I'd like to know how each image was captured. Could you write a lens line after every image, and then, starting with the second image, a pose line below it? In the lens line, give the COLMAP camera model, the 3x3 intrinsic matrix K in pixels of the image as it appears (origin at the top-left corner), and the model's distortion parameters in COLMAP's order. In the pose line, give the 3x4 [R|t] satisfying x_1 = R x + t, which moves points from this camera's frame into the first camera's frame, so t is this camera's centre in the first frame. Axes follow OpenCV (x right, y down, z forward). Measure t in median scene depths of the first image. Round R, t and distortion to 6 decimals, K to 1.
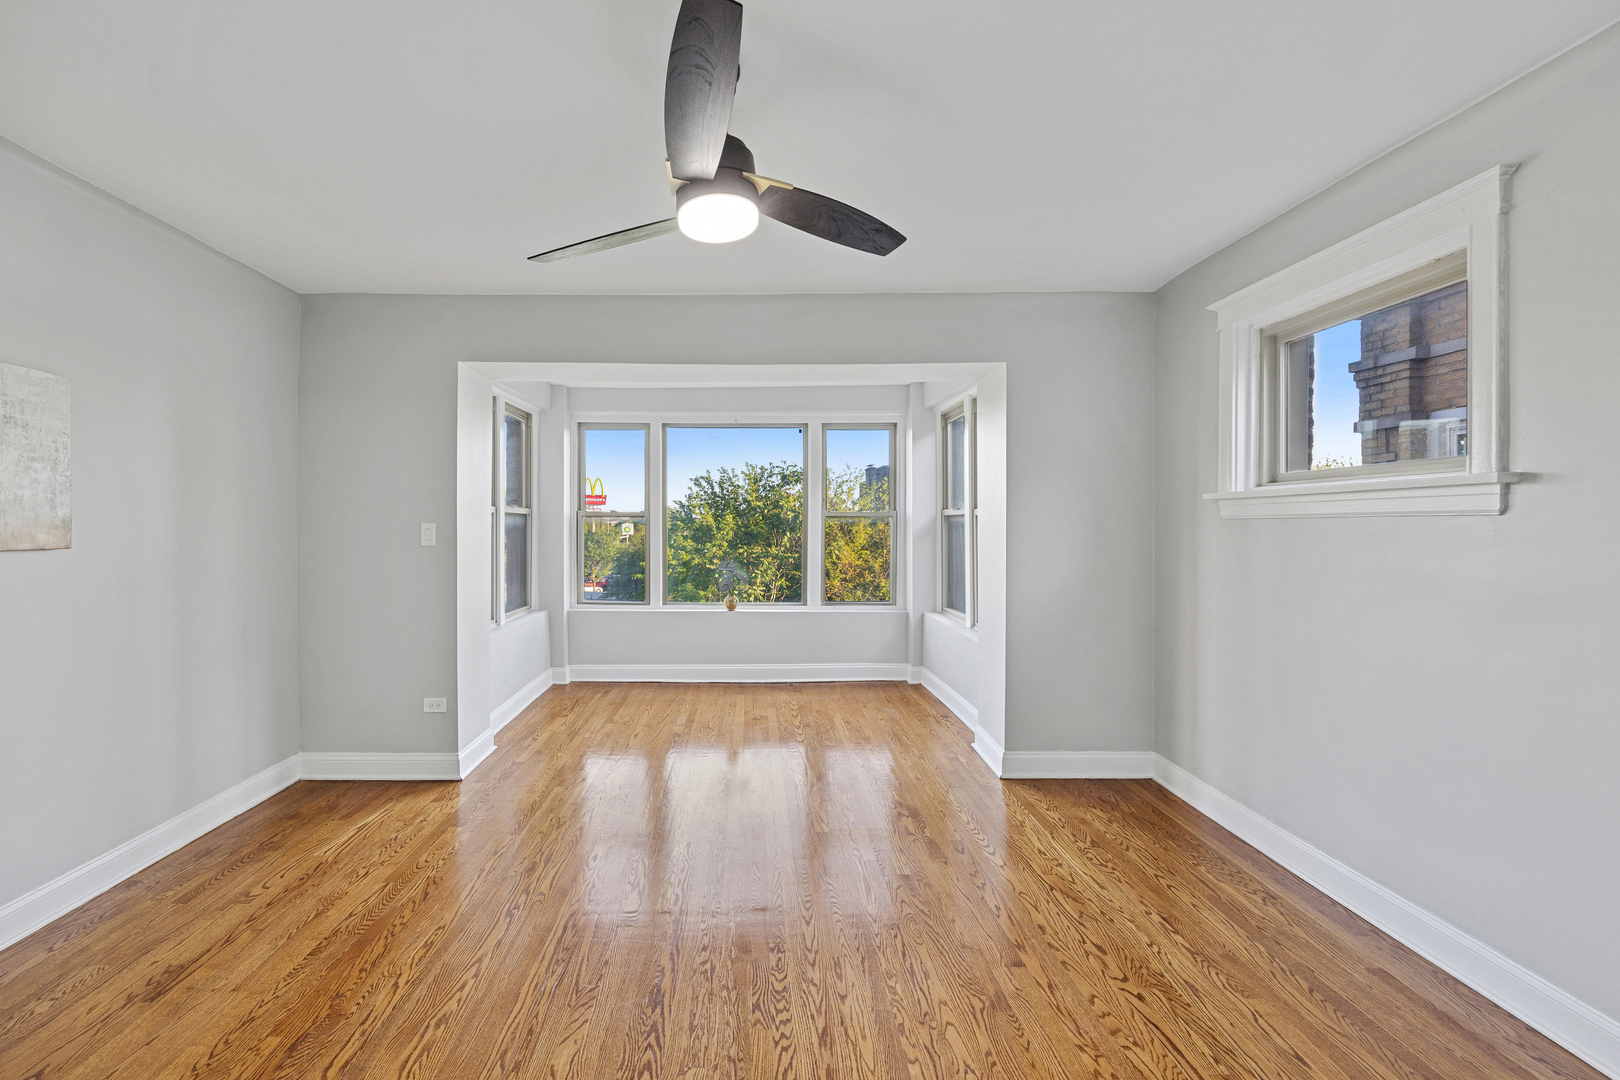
lens RADIAL K [[649.9, 0, 749.9], [0, 649.9, 531.5], [0, 0, 1]] dist [0.005356, 0.000017]
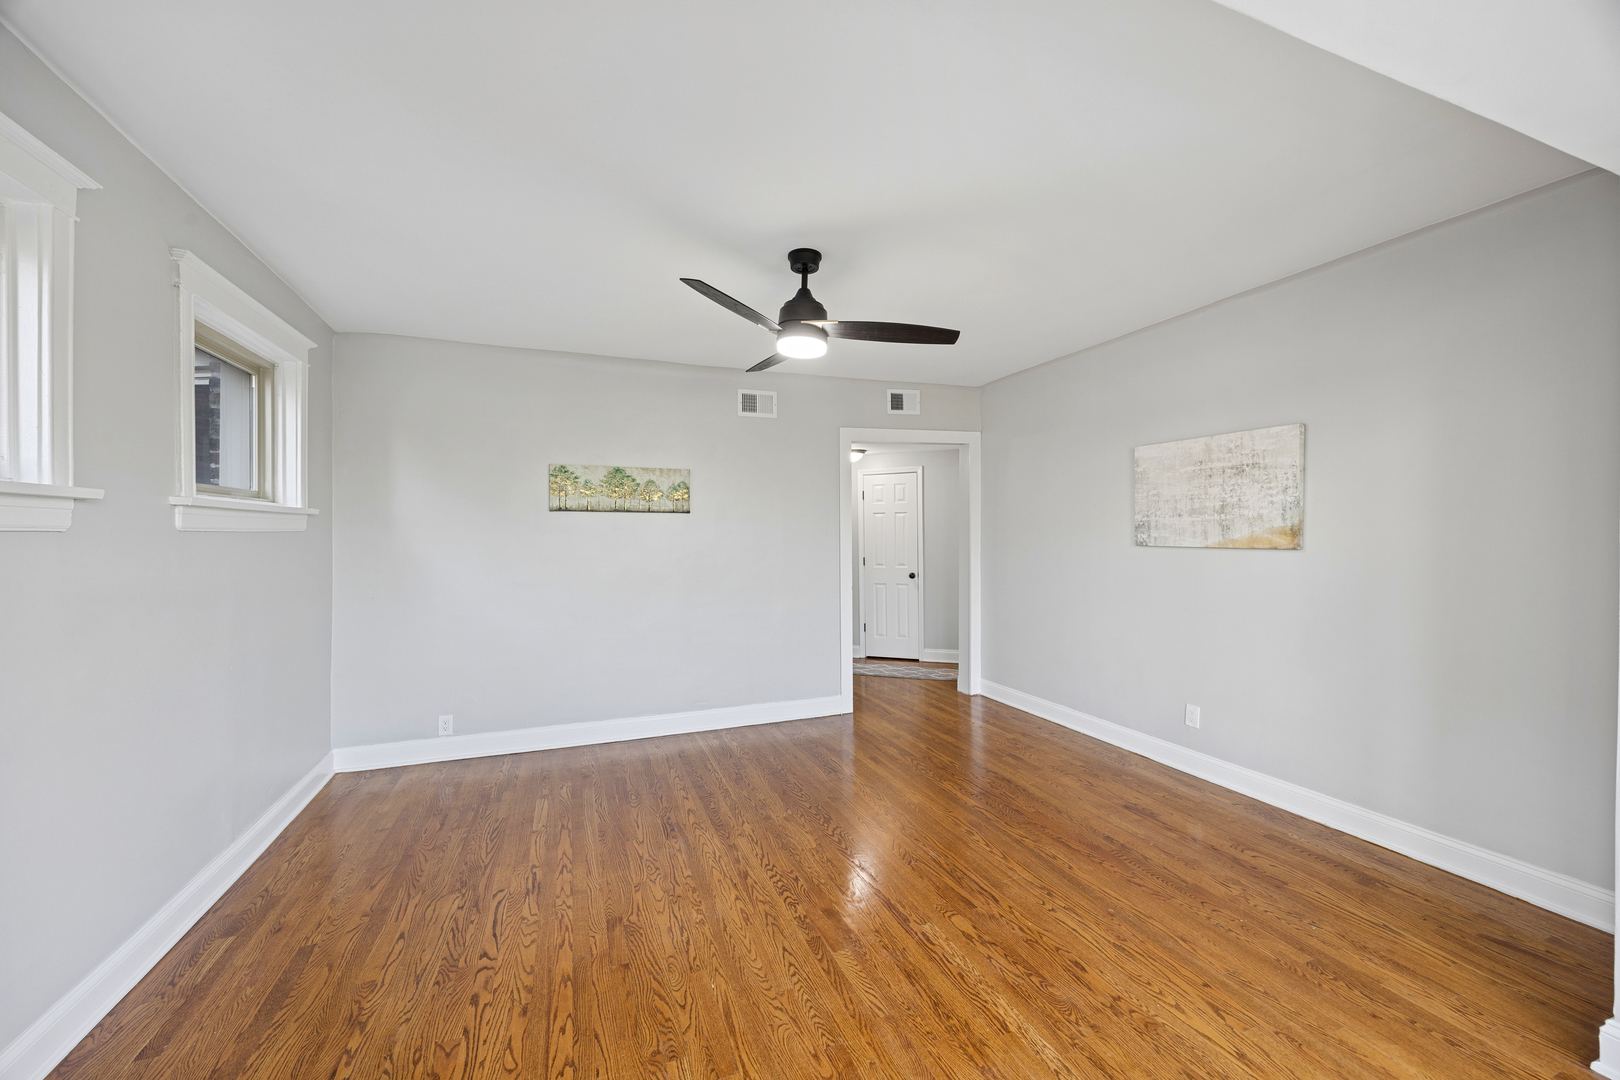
lens RADIAL K [[612.8, 0, 807.9], [0, 612.8, 532.3], [0, 0, 1]] dist [-0.000832, -0.000288]
pose [[-0.932374, 0.007583, -0.361415, 0.188538], [0.005333, 0.999960, 0.007222, -0.012127], [0.361455, 0.004806, -0.932377, 0.919693]]
